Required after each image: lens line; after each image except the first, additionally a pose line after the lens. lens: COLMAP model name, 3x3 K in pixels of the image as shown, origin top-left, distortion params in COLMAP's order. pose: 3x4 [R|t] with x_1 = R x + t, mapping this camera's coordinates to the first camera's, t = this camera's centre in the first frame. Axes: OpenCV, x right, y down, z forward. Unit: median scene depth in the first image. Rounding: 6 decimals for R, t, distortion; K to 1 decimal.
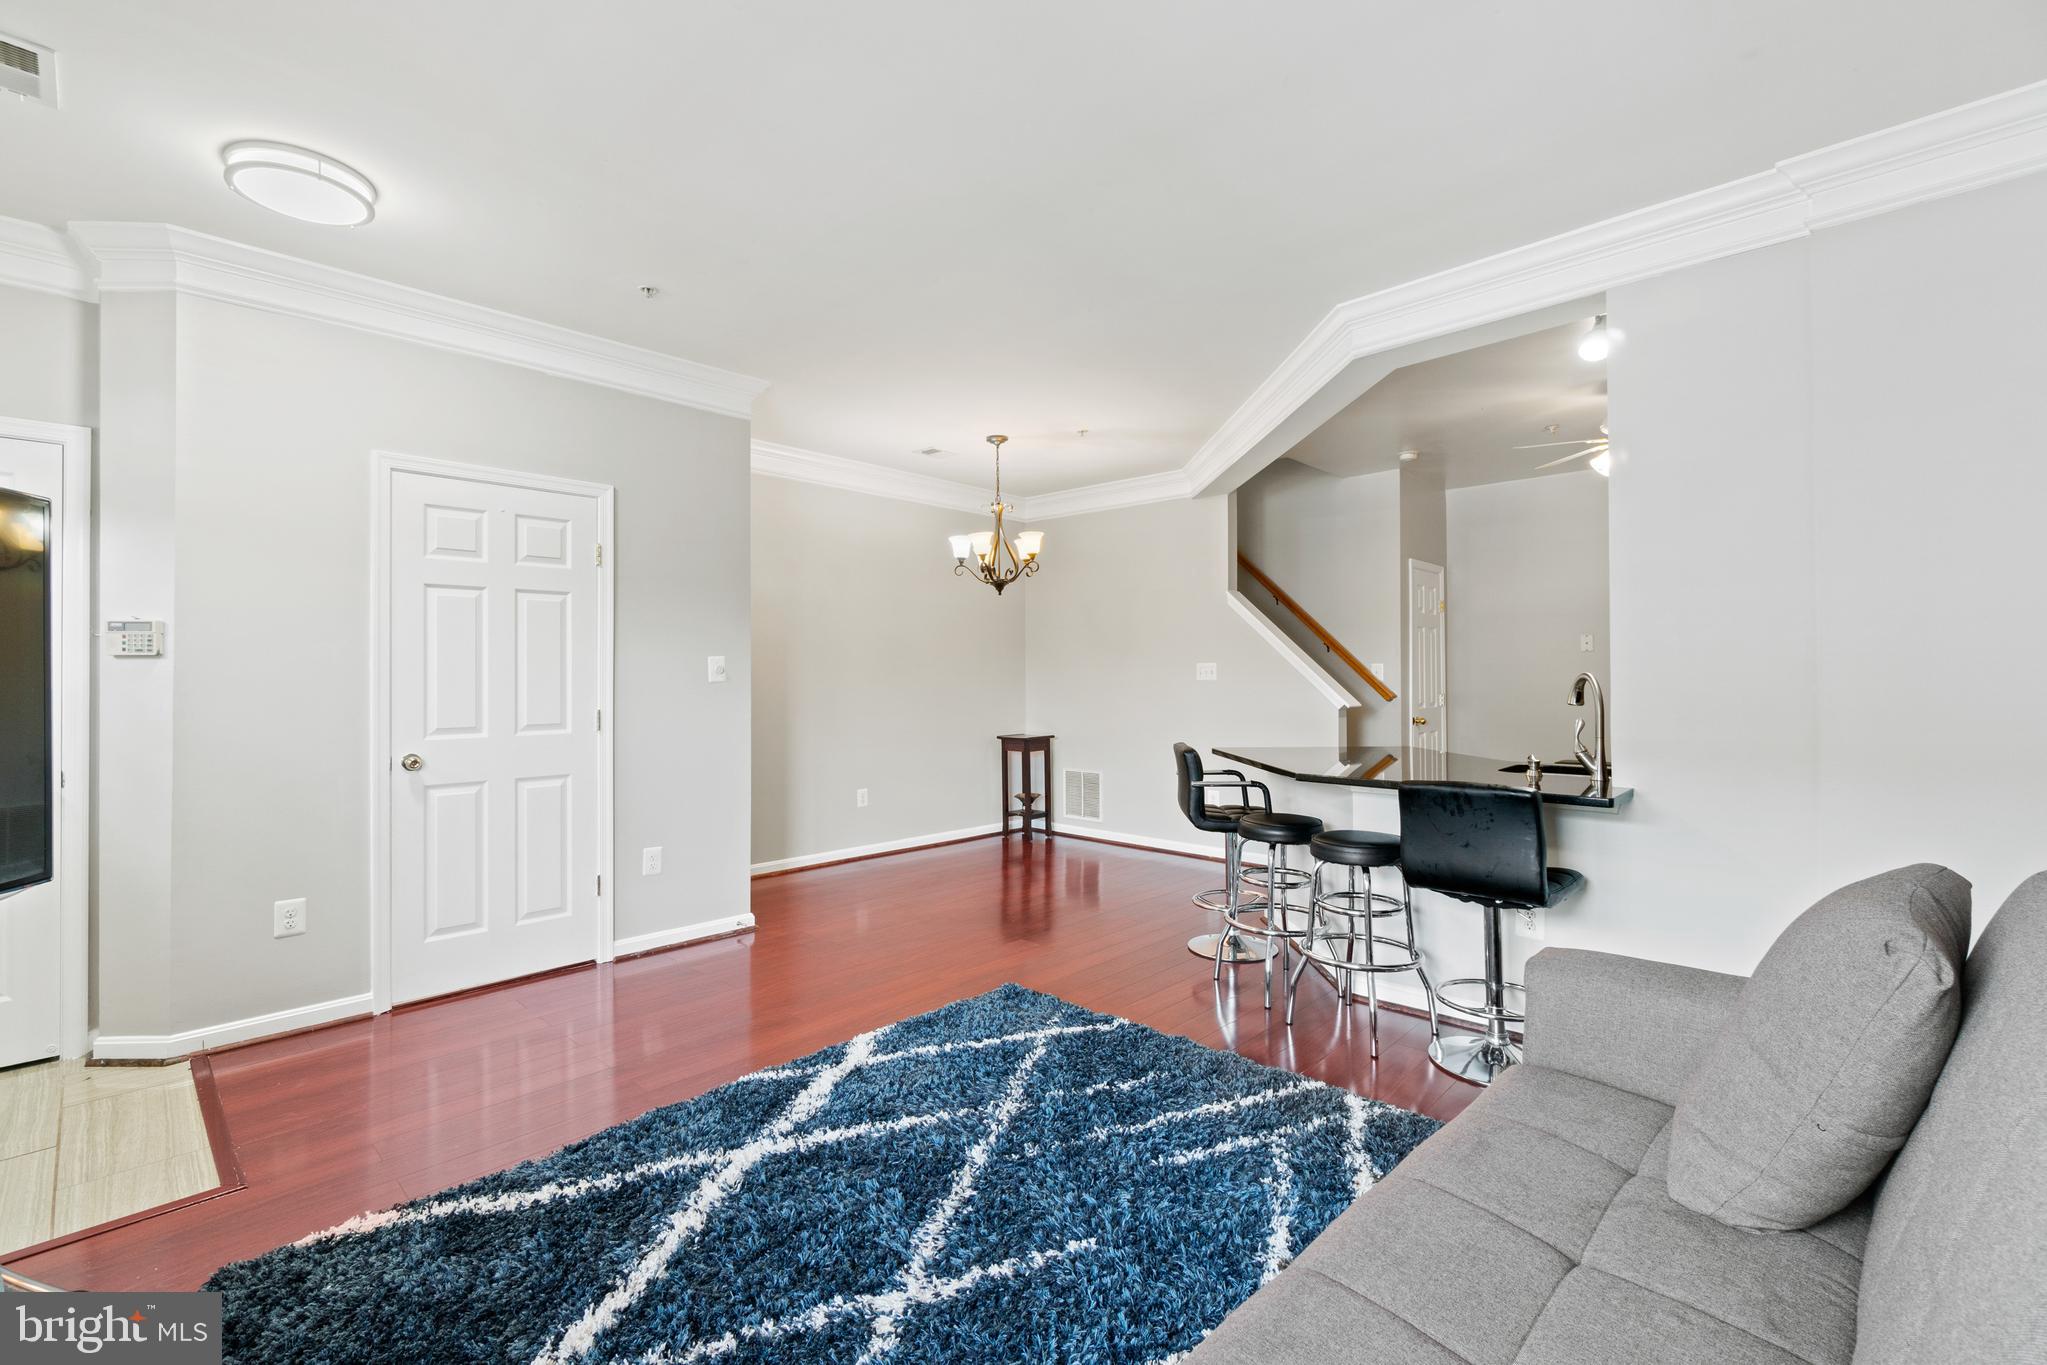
lens RADIAL K [[899.5, 0, 1016.3], [0, 899.5, 666.6], [0, 0, 1]] dist [-0.001200, -0.000476]
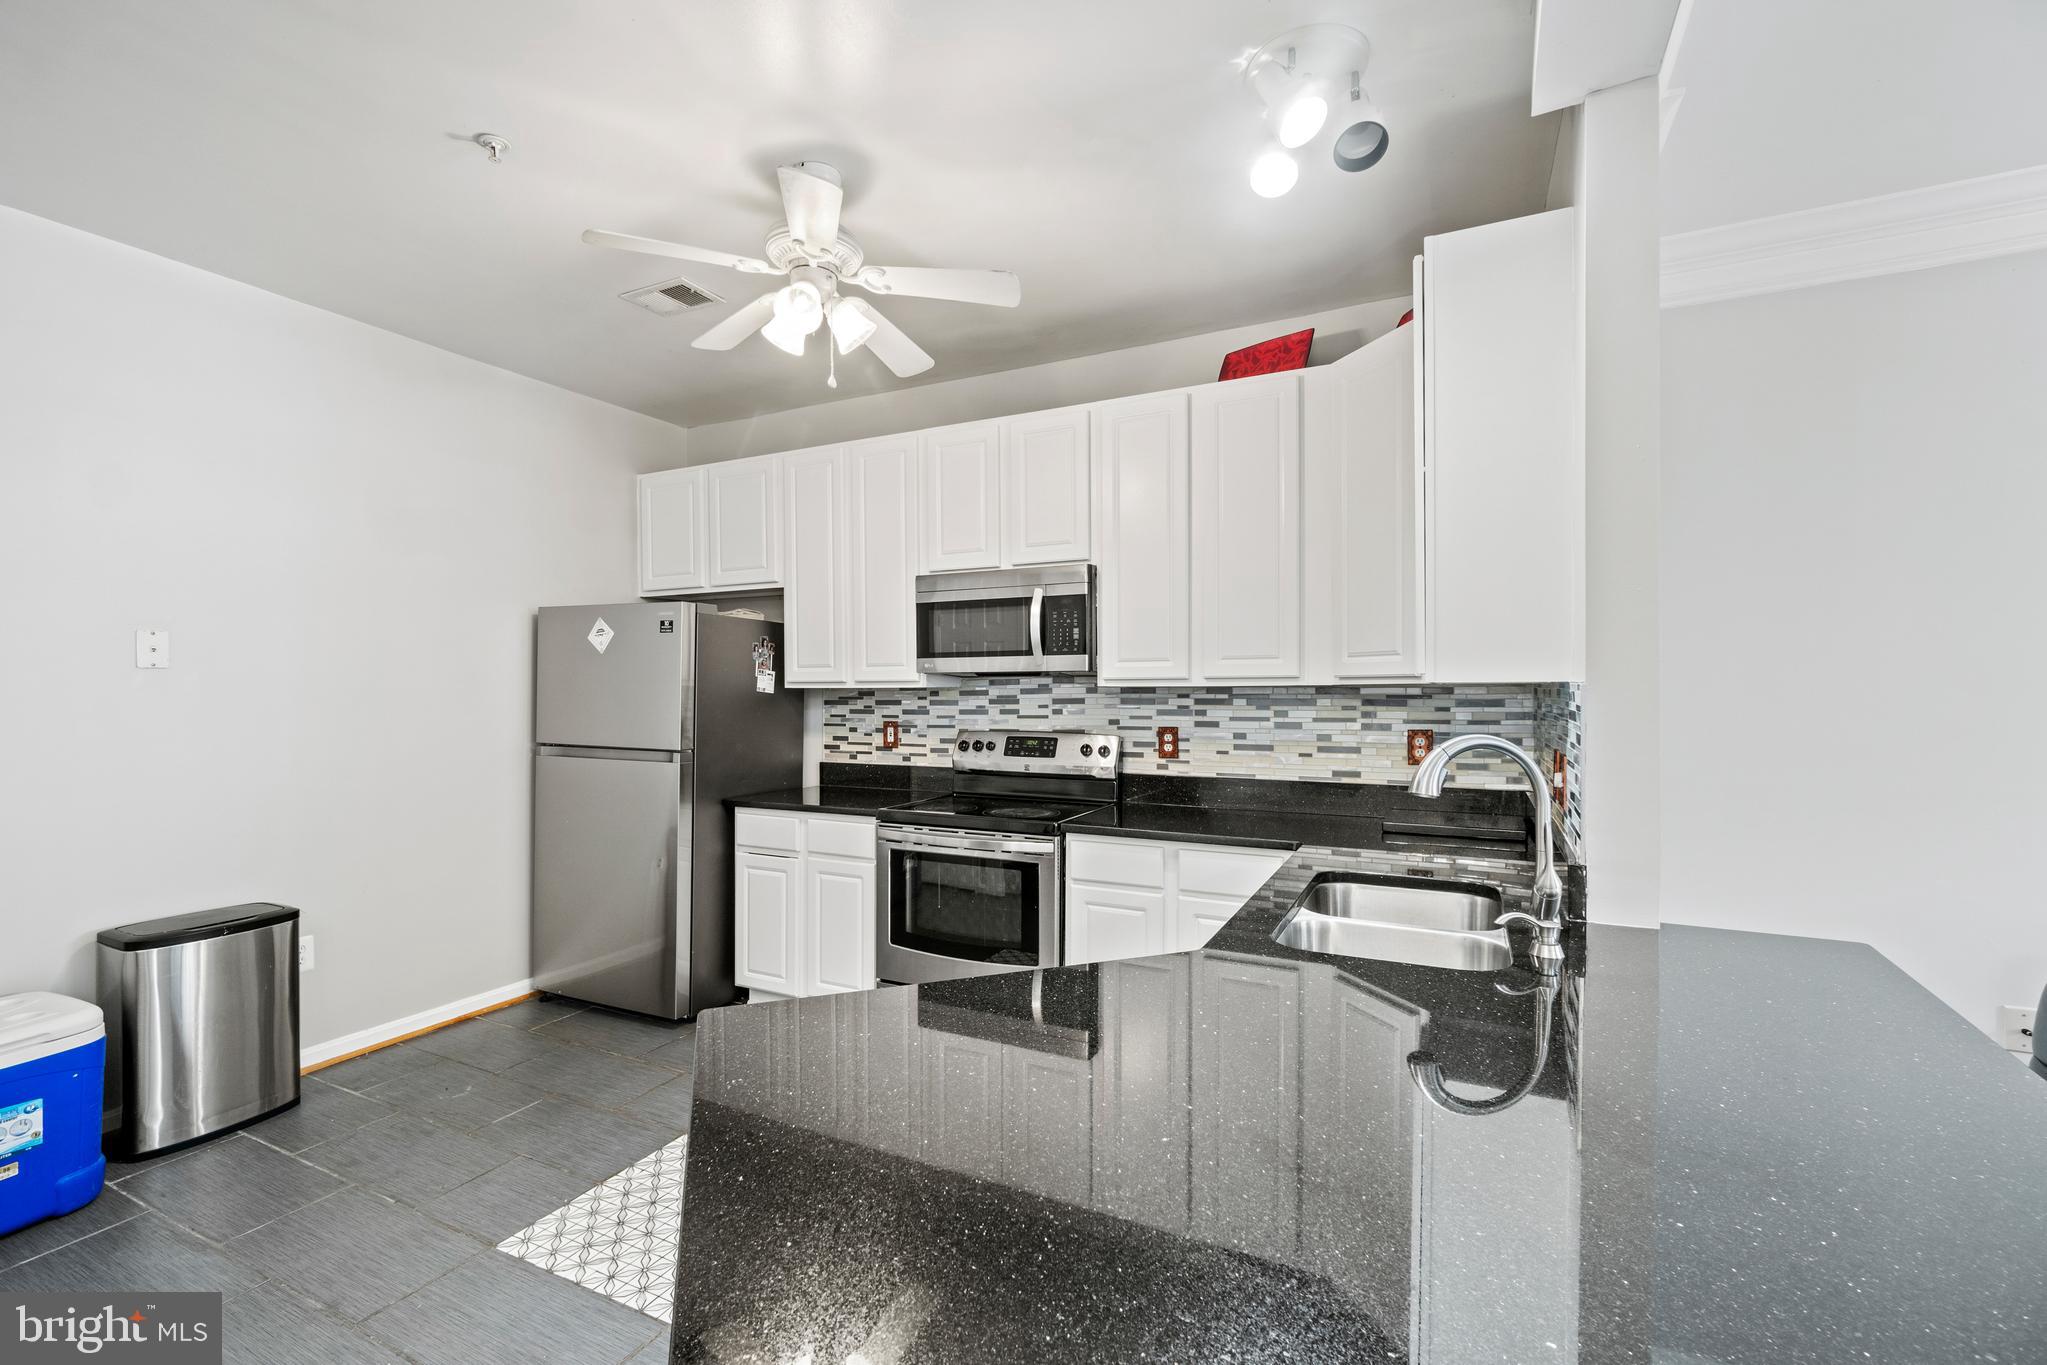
lens RADIAL K [[872.4, 0, 1023.5], [0, 872.4, 682.5], [0, 0, 1]] dist [-0.018663, -0.000416]
pose [[-0.293688, 0.004924, 0.955889, 0.114907], [-0.007990, 0.999939, -0.007606, -0.010599], [-0.955868, -0.009871, -0.293630, 0.730269]]
